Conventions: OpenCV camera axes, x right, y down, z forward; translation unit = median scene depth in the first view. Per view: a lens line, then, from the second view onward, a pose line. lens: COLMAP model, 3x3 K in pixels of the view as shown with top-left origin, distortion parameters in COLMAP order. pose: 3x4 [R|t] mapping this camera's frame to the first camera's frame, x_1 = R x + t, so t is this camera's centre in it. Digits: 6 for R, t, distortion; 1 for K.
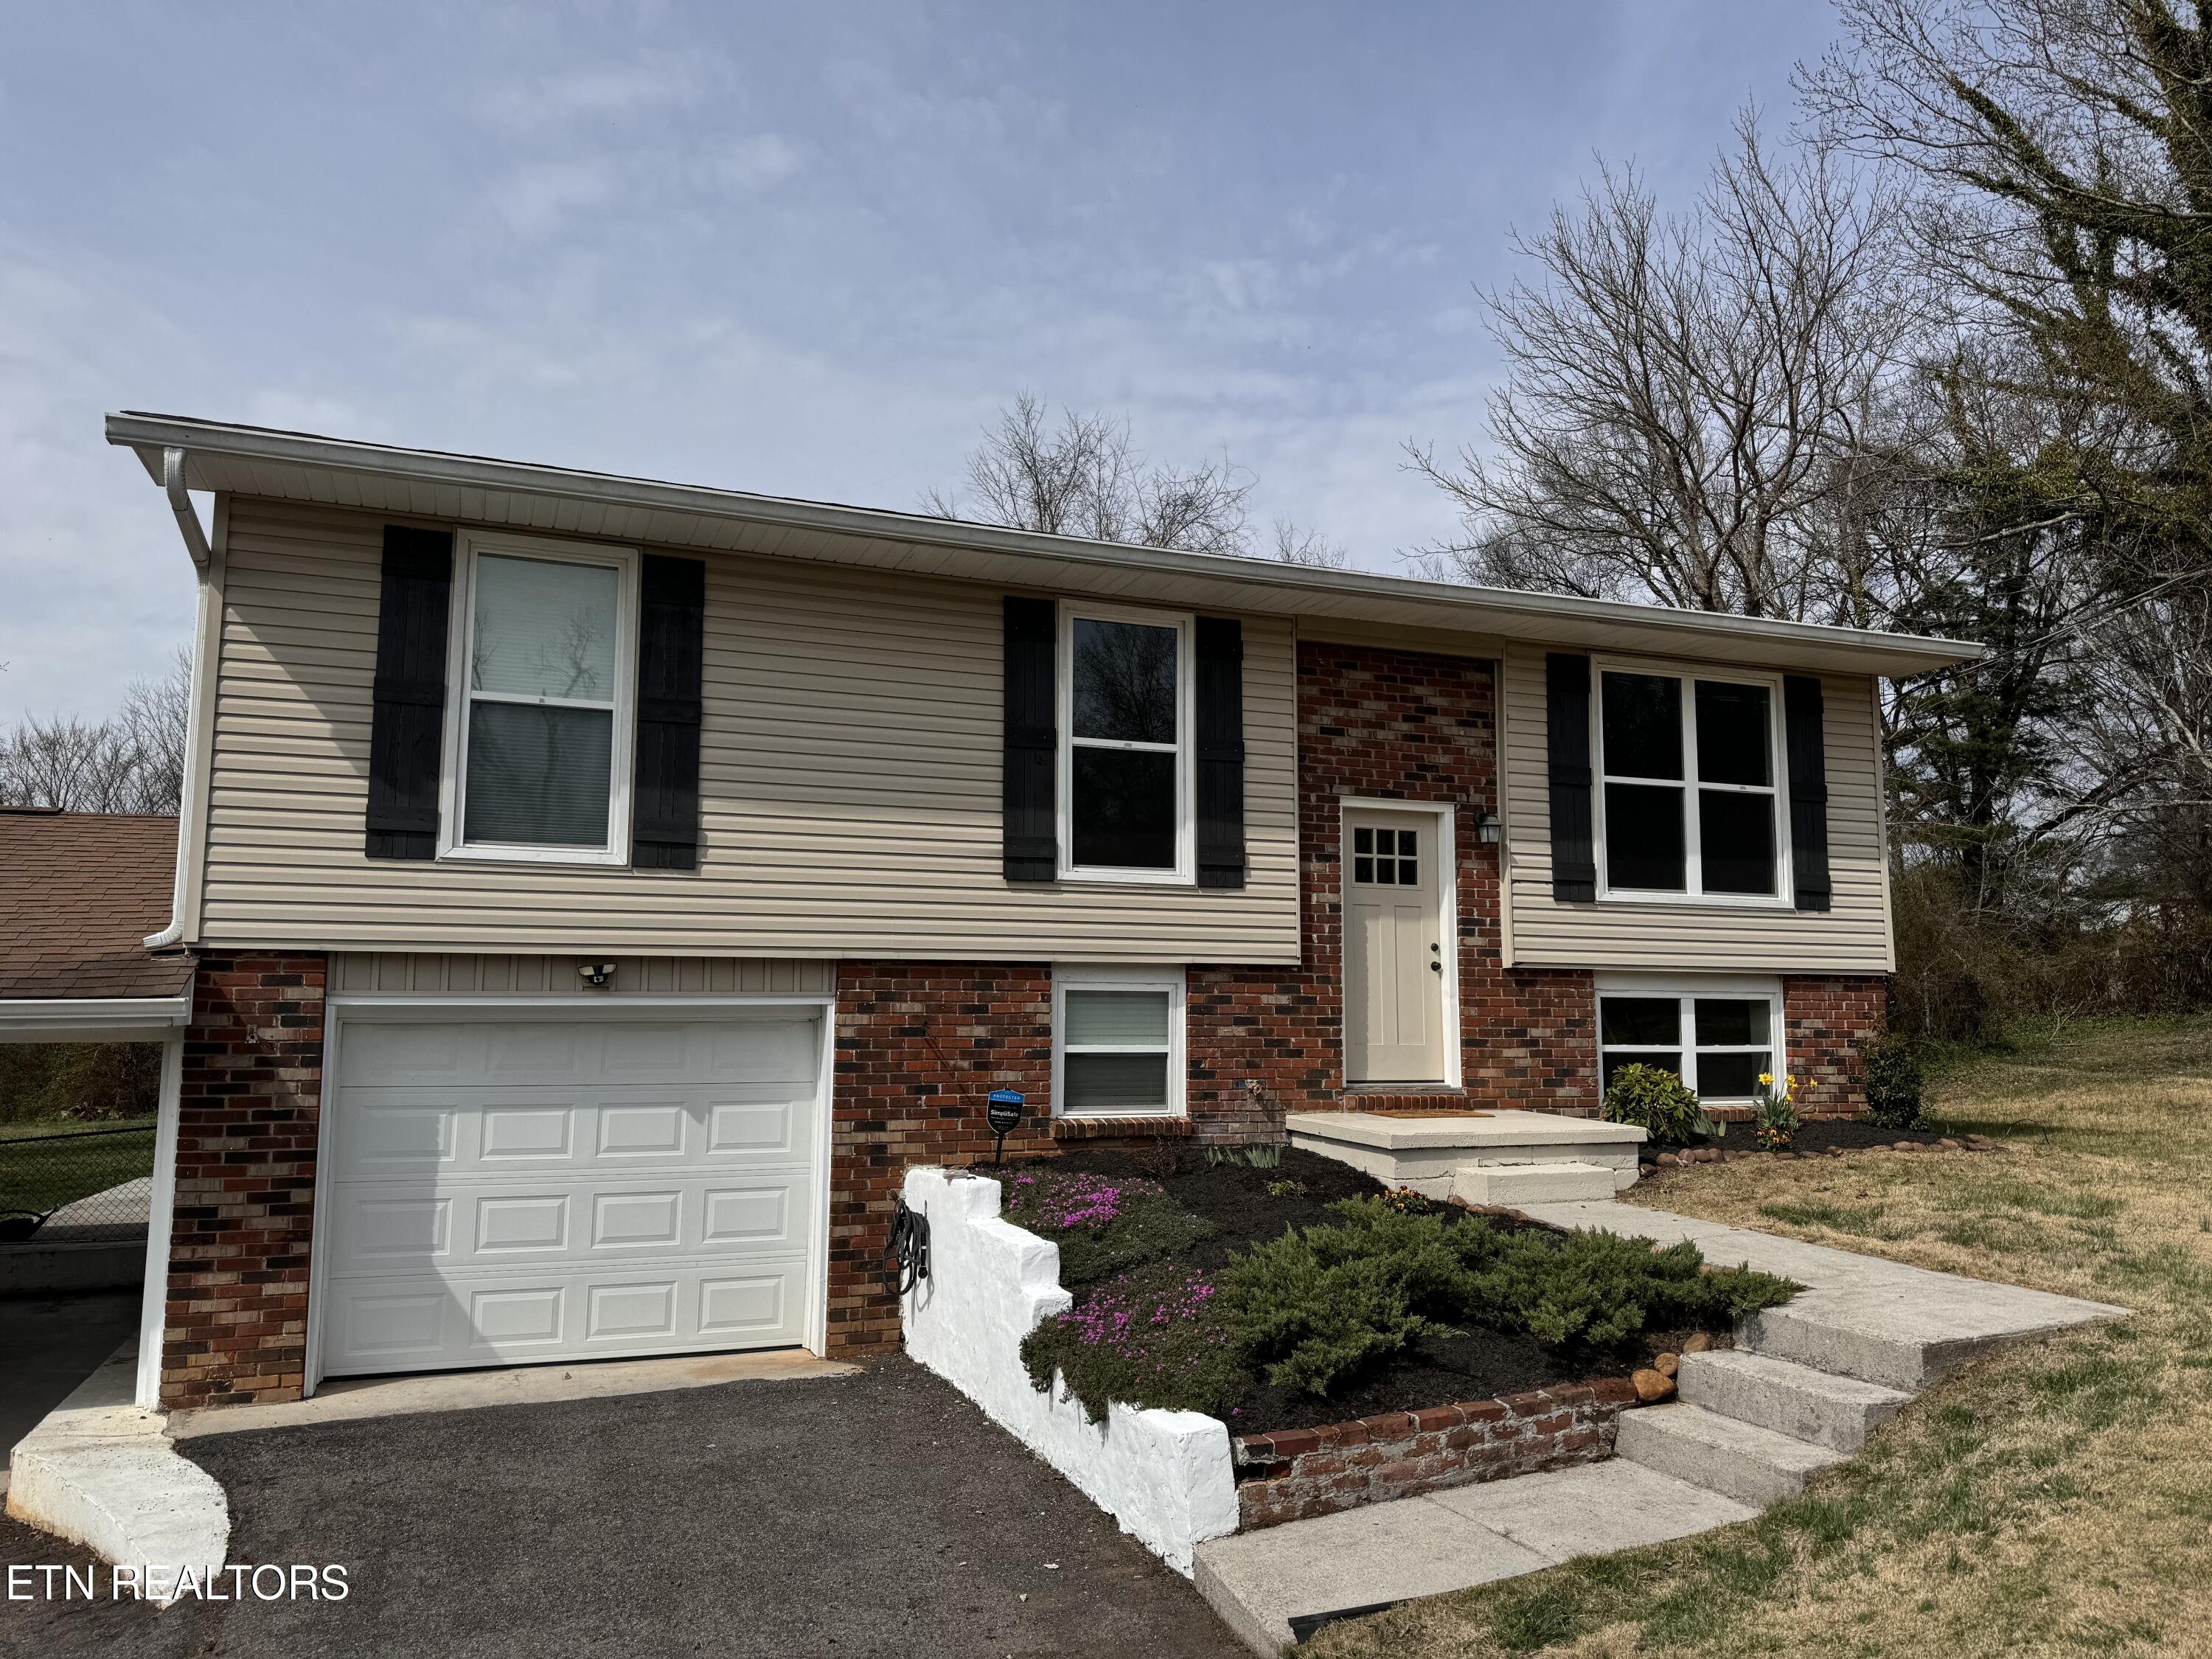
lens RADIAL K [[1566.8, 0, 1126.0], [0, 1566.8, 872.5], [0, 0, 1]] dist [0.061814, -0.047133]
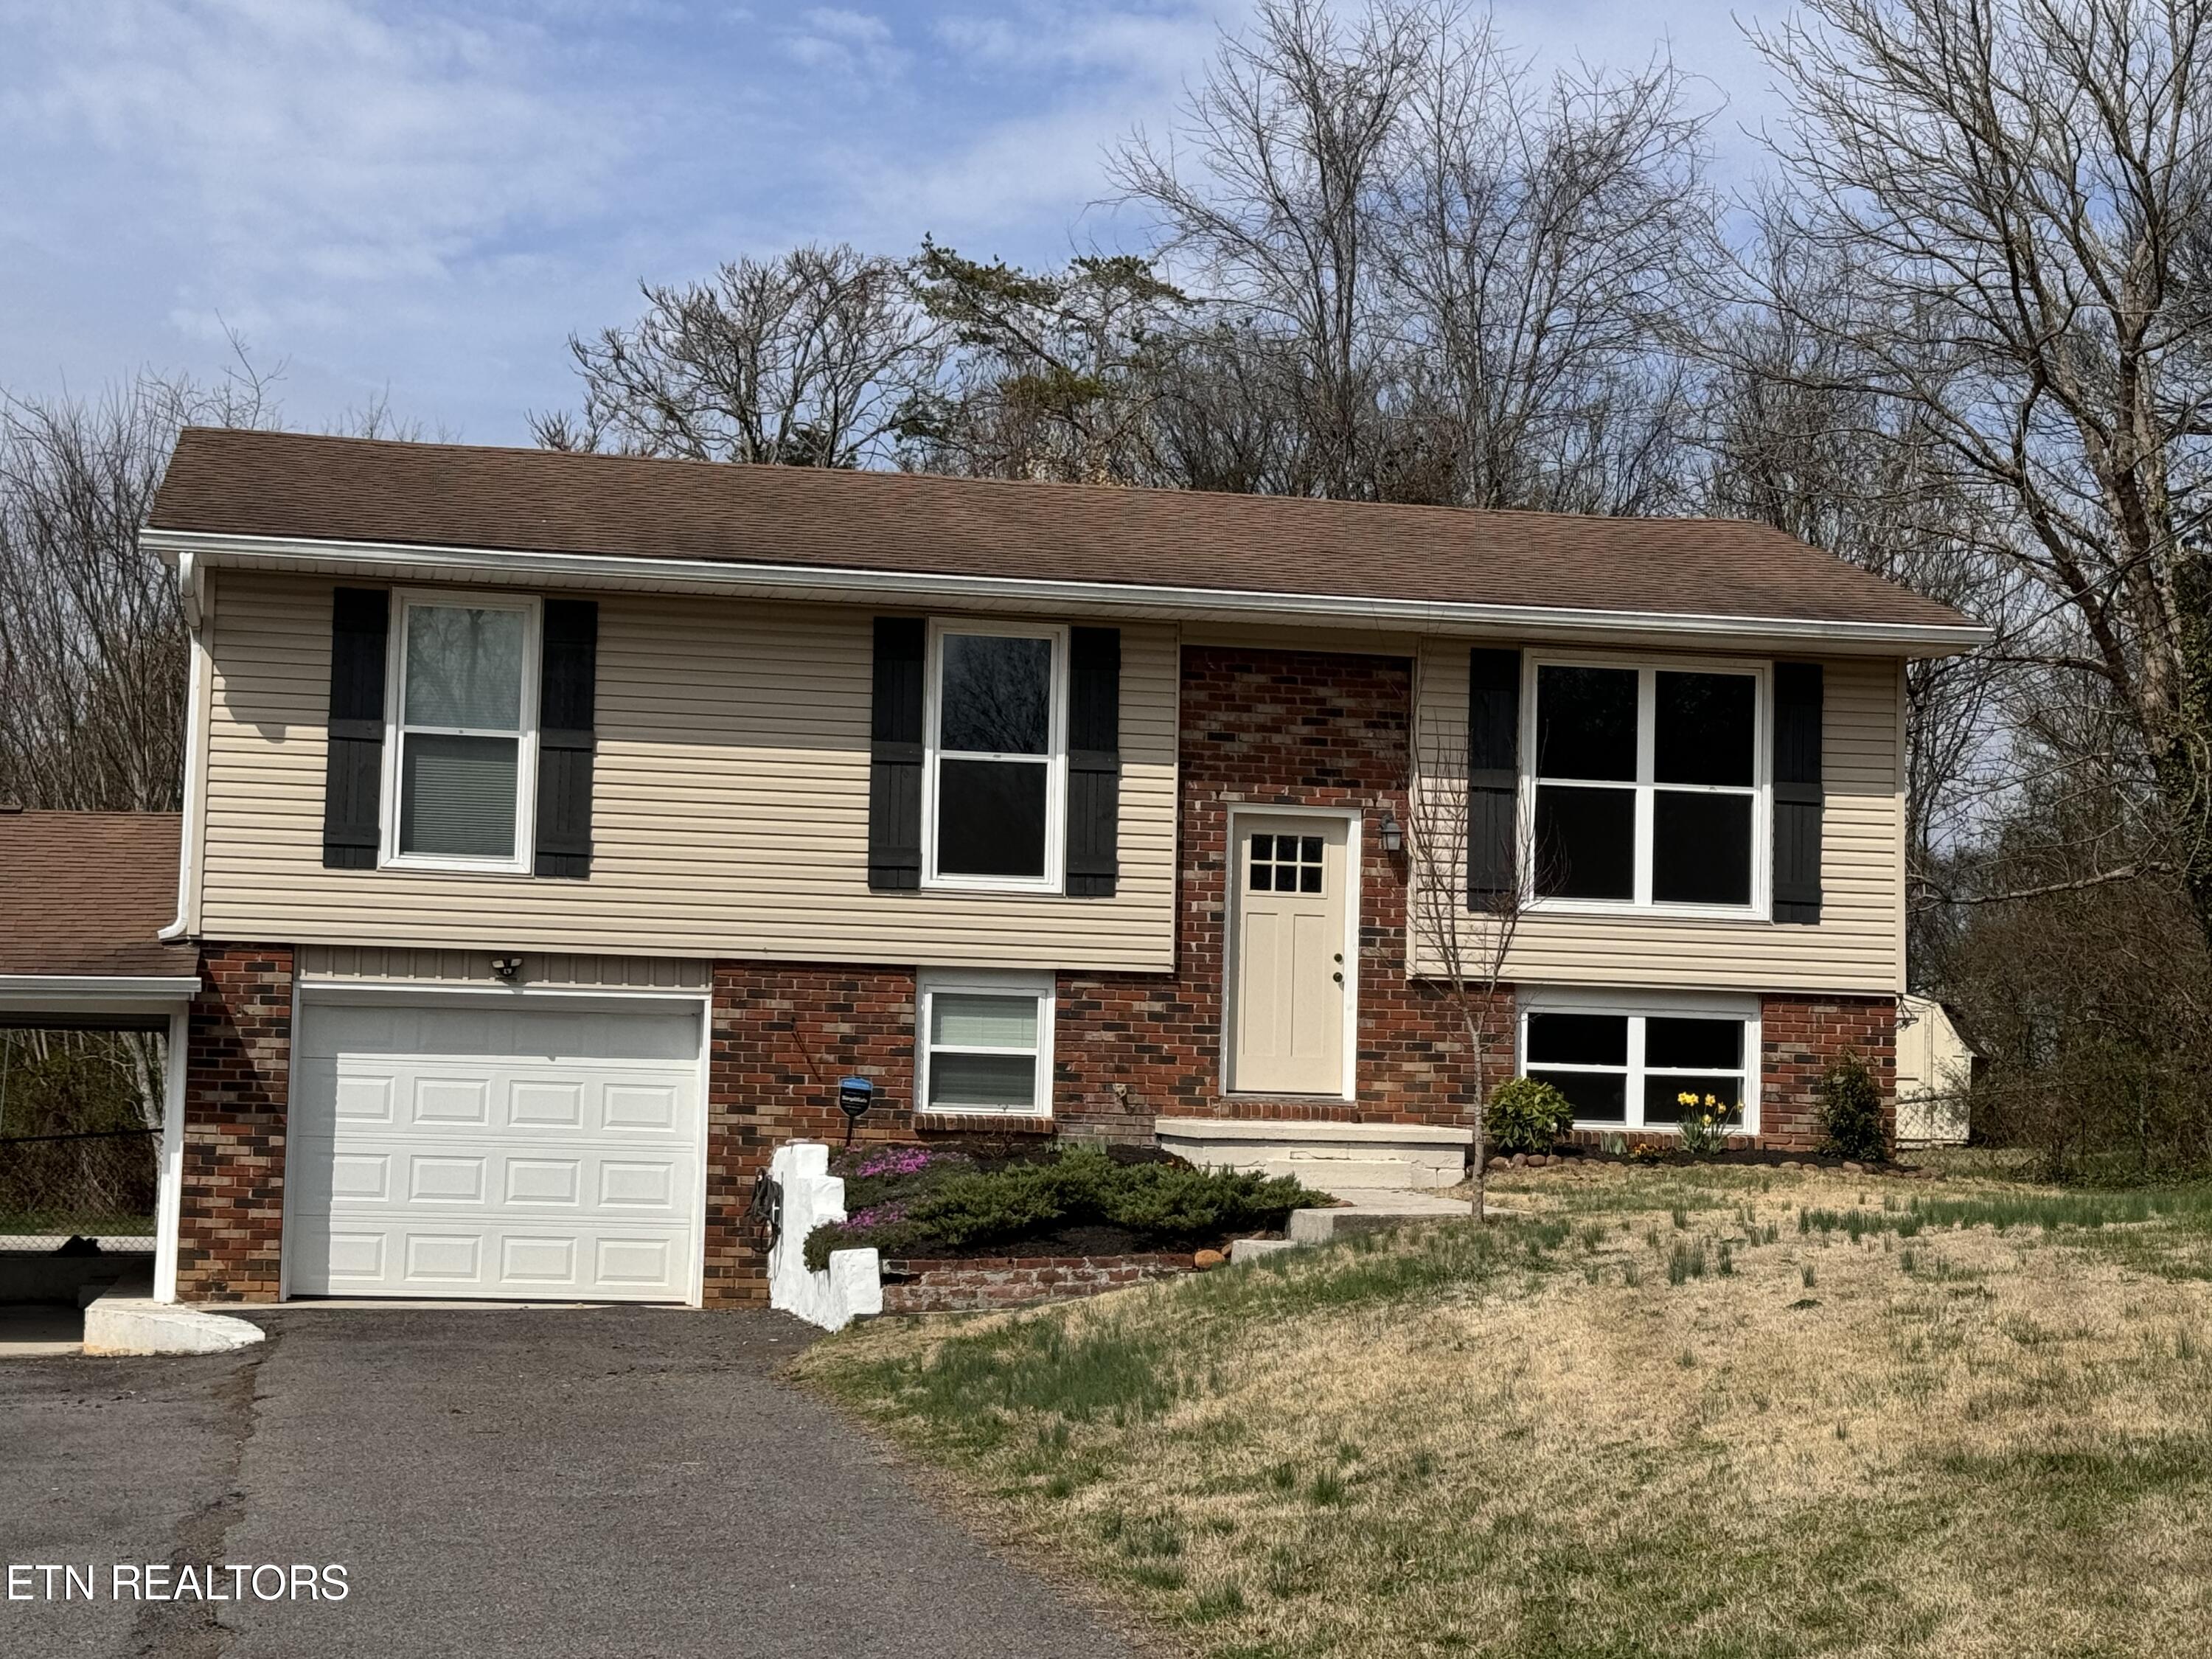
lens RADIAL K [[3782.0, 0, 1105.5], [0, 3782.0, 976.5], [0, 0, 1]] dist [0.167106, 0.000000]
pose [[0.982427, 0.014080, -0.186113, 0.554165], [-0.005427, 0.998884, 0.046921, -0.055676], [0.186566, -0.045087, 0.981407, -1.487985]]
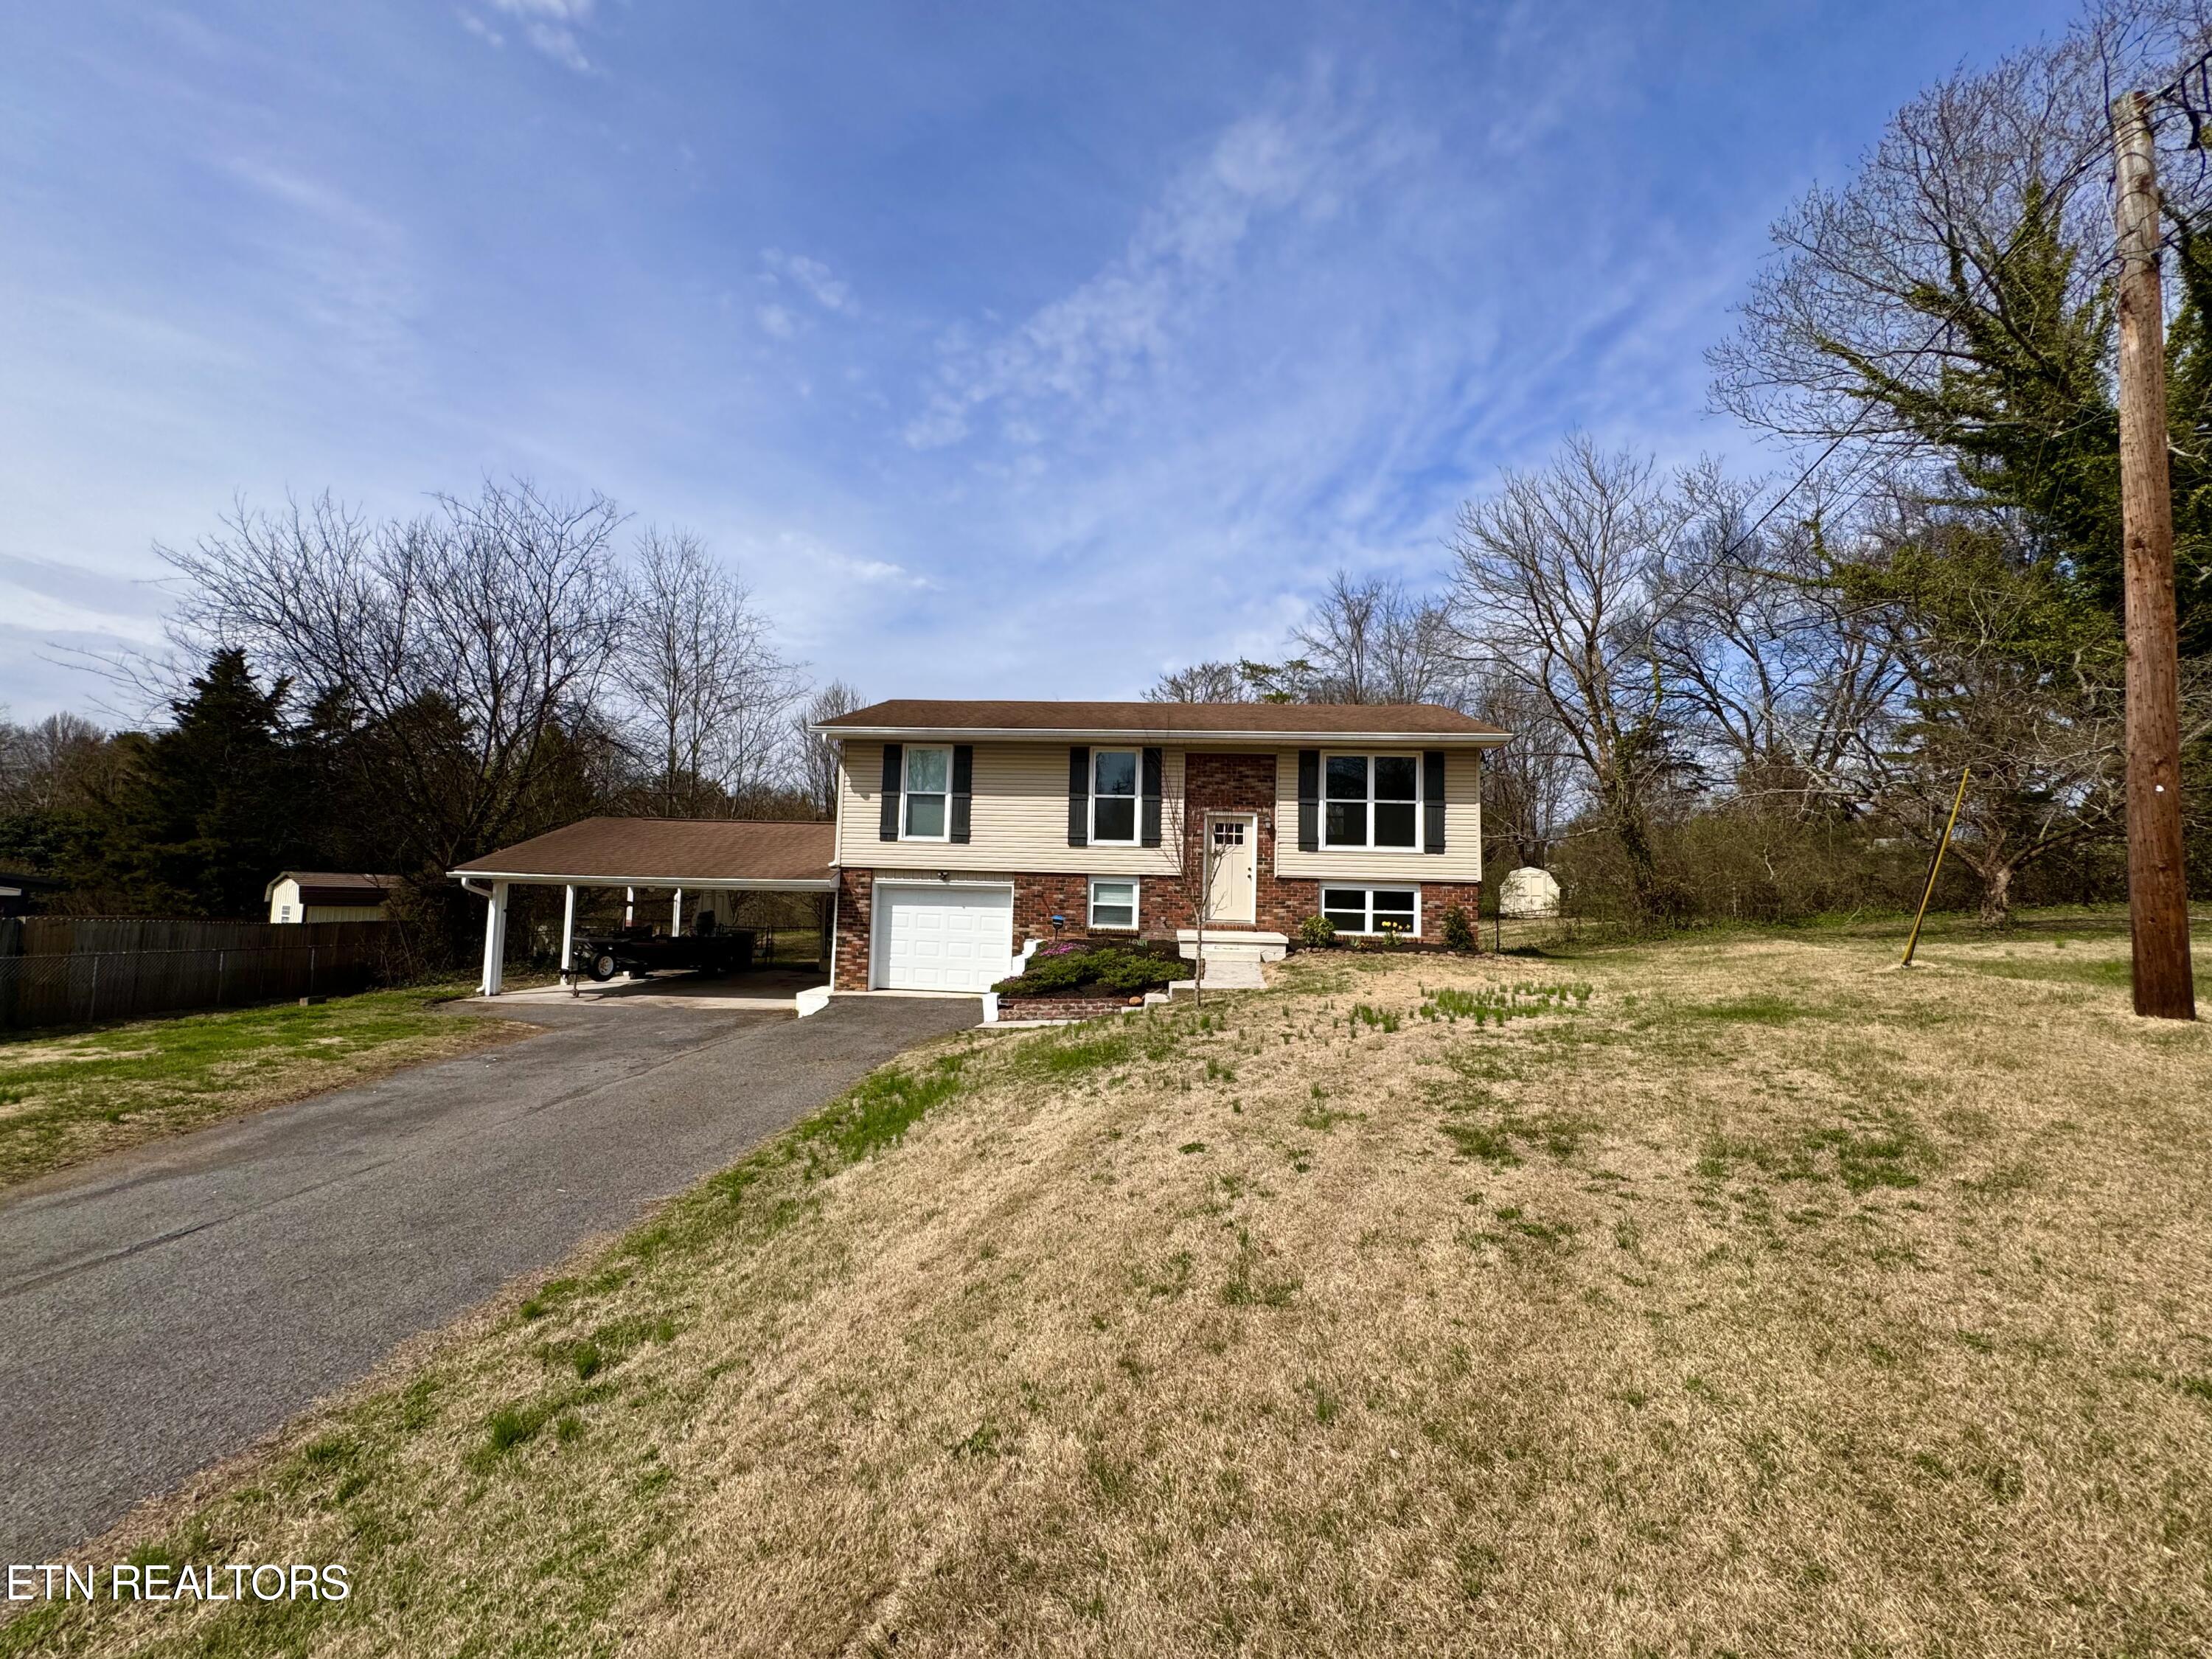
lens RADIAL K [[905.2, 0, 1095.8], [0, 905.2, 843.8], [0, 0, 1]] dist [0.012753, 0.000590]
pose [[0.893204, -0.002820, -0.449643, 0.721479], [0.017473, 0.999443, 0.028442, -0.044958], [0.449312, -0.033261, 0.892756, -0.490223]]
